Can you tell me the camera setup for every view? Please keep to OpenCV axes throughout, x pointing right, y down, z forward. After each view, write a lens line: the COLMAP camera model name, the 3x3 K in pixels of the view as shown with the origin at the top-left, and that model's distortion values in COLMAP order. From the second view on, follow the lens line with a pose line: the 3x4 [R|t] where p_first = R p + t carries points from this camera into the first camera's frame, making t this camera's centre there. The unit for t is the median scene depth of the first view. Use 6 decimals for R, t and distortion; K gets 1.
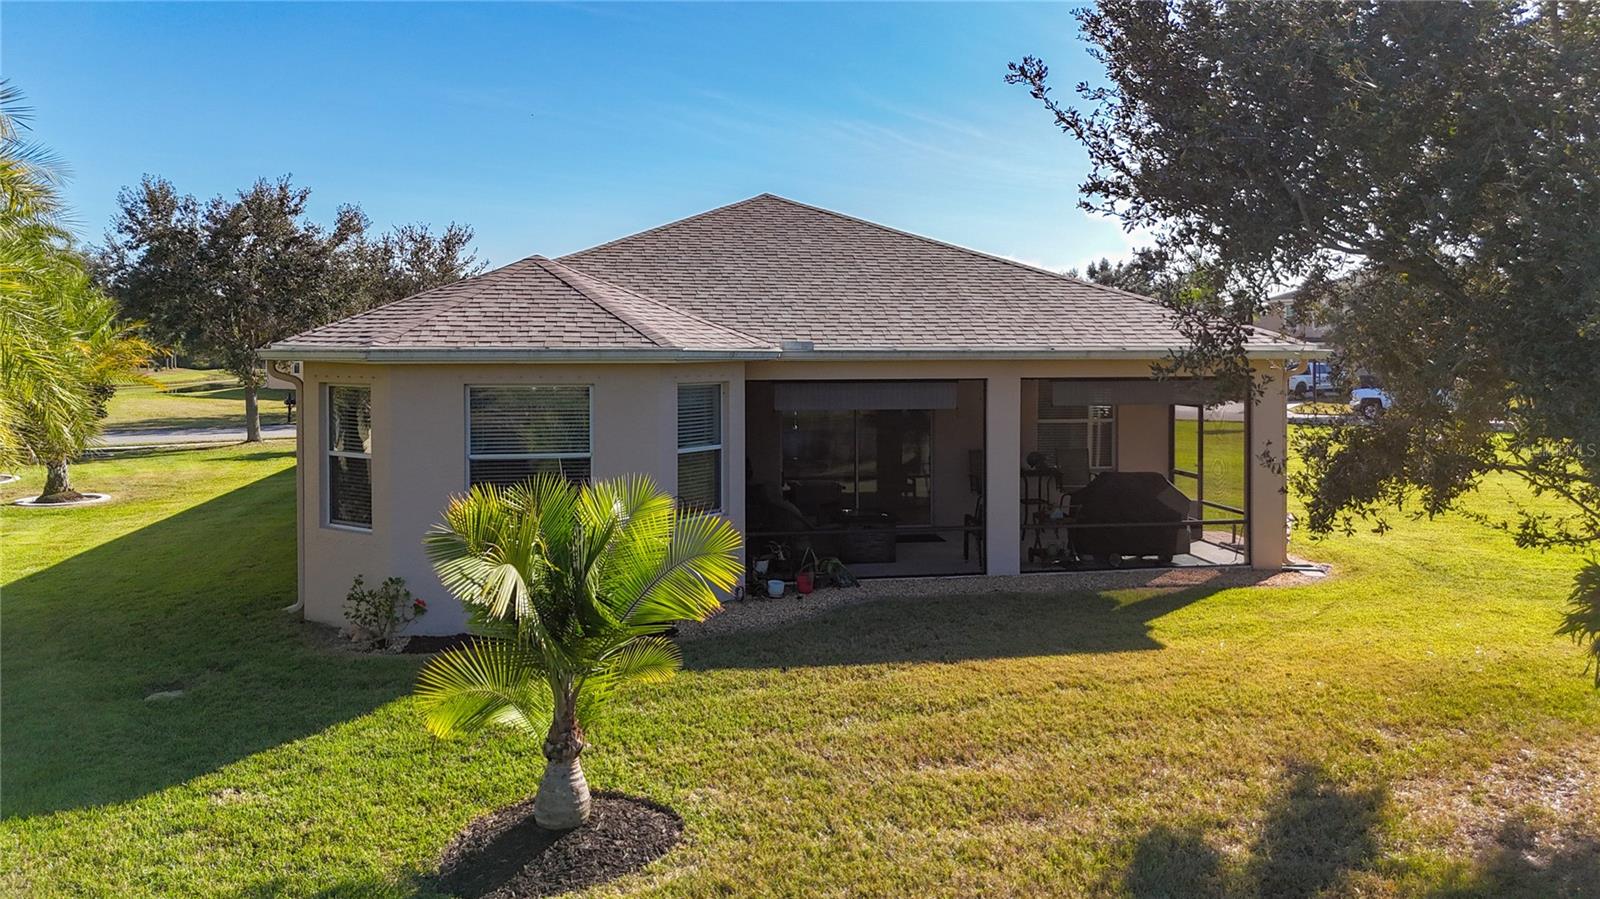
lens RADIAL K [[1197.5, 0, 802.7], [0, 1197.5, 407.8], [0, 0, 1]] dist [0.050638, -0.060957]
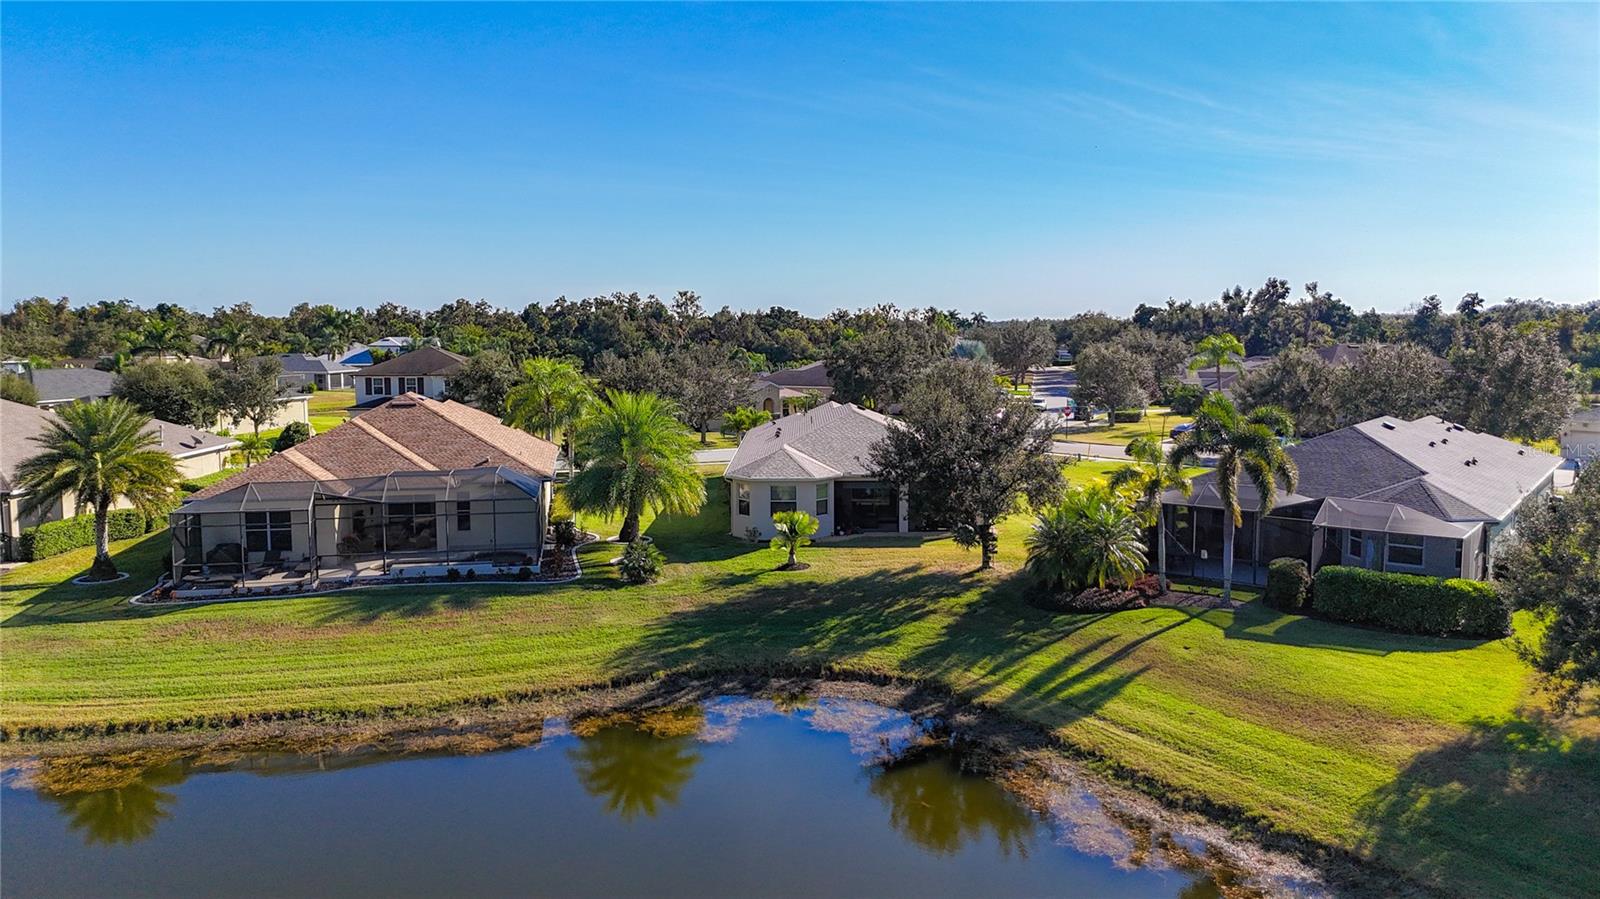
lens RADIAL K [[1166.9, 0, 800.0], [0, 1166.9, 449.5], [0, 0, 1]] dist [0.070499, -0.055728]
pose [[0.984698, 0.017450, -0.173392, 0.571356], [-0.008438, 0.998581, 0.052575, -0.373453], [0.174064, -0.050307, 0.983449, -3.183535]]
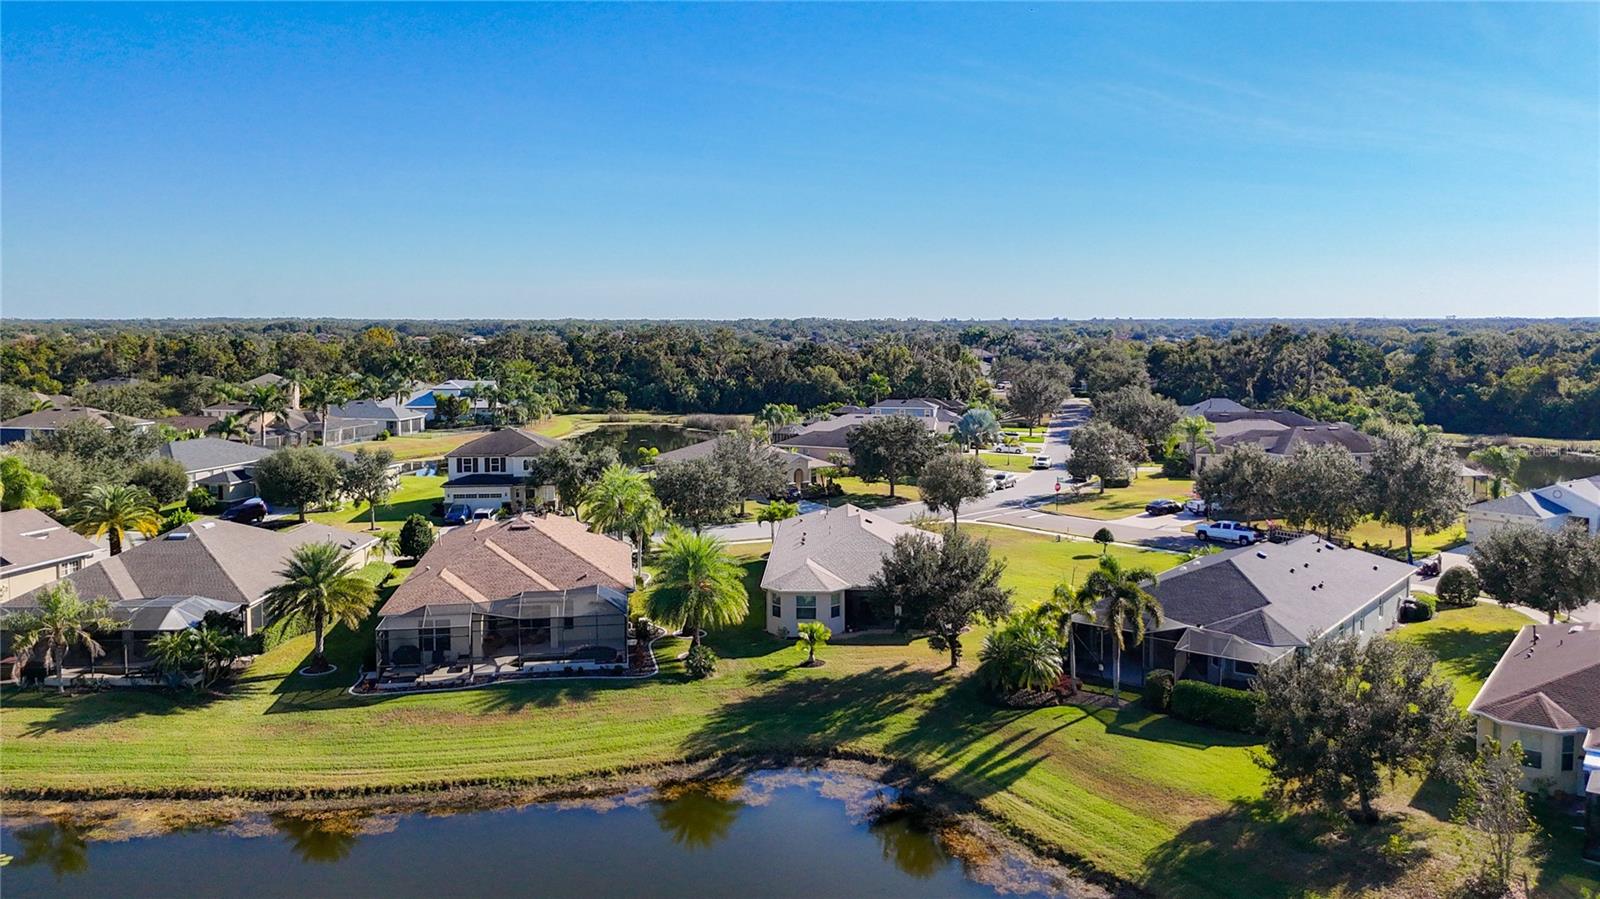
lens RADIAL K [[1197.5, 0, 802.7], [0, 1197.5, 407.8], [0, 0, 1]] dist [0.050638, -0.060957]
pose [[0.979630, 0.013386, -0.200366, 0.909486], [-0.009609, 0.999757, 0.019815, -1.042303], [0.200583, -0.017486, 0.979521, -4.687103]]
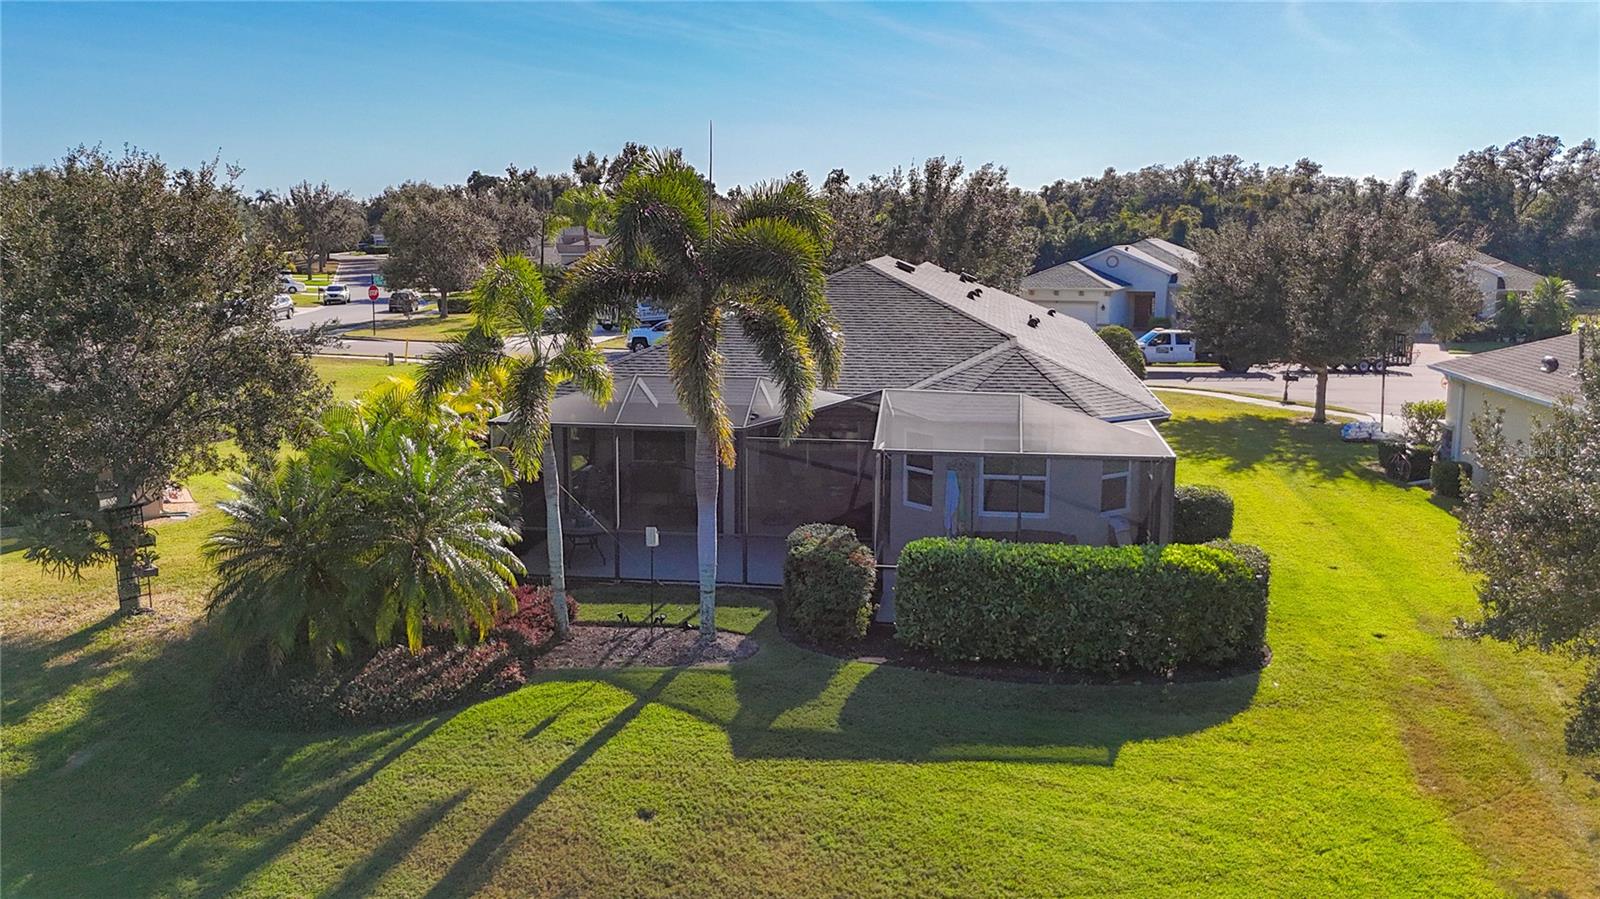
lens RADIAL K [[1367.9, 0, 800.0], [0, 1367.9, 449.5], [0, 0, 1]] dist [0.070052, -0.105640]
pose [[0.944800, -0.047040, 0.324255, 0.765236], [0.011041, 0.993649, 0.111979, -0.198949], [-0.327463, -0.102218, 0.939319, -1.312068]]
